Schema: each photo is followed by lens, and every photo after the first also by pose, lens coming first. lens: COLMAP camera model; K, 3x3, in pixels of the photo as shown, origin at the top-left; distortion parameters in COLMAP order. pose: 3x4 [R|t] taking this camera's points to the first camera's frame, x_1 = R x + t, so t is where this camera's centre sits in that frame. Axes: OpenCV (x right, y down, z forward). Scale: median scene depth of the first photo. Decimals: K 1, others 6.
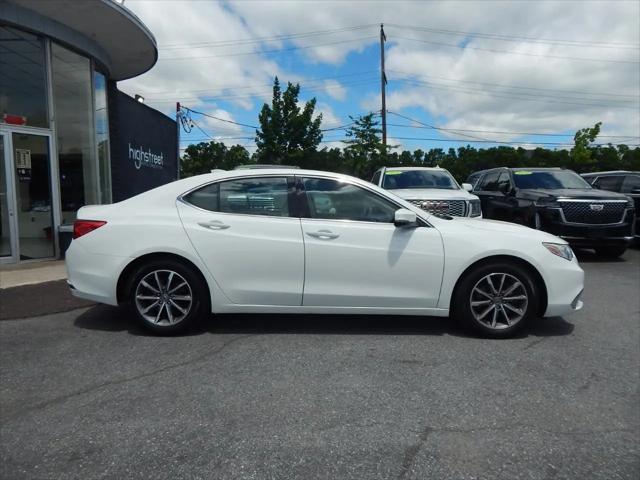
lens RADIAL K [[433.9, 0, 323.7], [0, 433.9, 243.3], [0, 0, 1]] dist [0.006026, -0.001714]
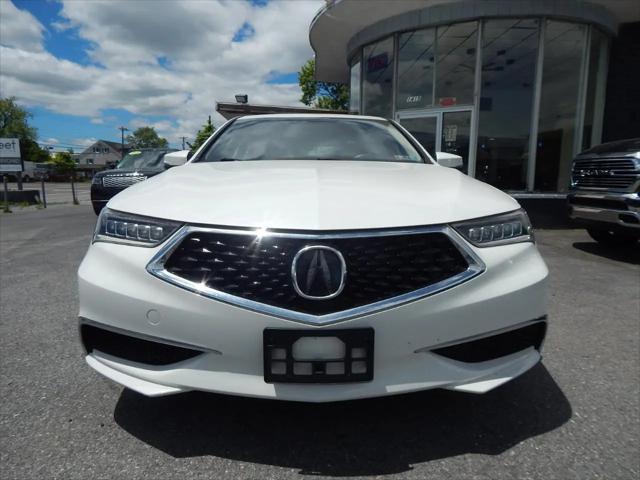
lens RADIAL K [[433.9, 0, 323.7], [0, 433.9, 236.9], [0, 0, 1]] dist [0.006026, -0.001714]
pose [[0.034823, 0.129083, -0.991022, 0.981899], [-0.110099, 0.986083, 0.124571, -0.046477], [0.993310, 0.104773, 0.048551, 1.179050]]
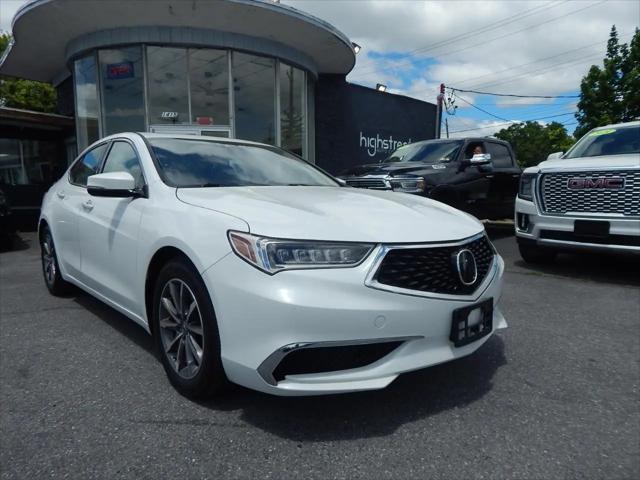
lens RADIAL K [[433.9, 0, 326.3], [0, 433.9, 242.3], [0, 0, 1]] dist [0.006026, -0.001714]
pose [[0.685470, 0.077131, -0.724004, 0.901074], [-0.065677, 0.996870, 0.044018, -0.016082], [0.725132, 0.017377, 0.688390, 0.716319]]
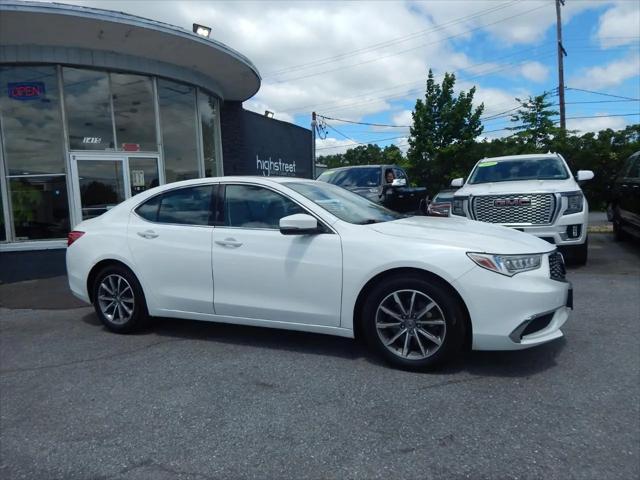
lens RADIAL K [[433.9, 0, 324.6], [0, 433.9, 243.2], [0, 0, 1]] dist [0.006026, -0.001714]
pose [[0.908096, -0.002749, -0.418752, 0.574092], [0.003594, 0.999993, 0.001228, -0.018903], [0.418746, -0.002621, 0.908100, 0.195182]]
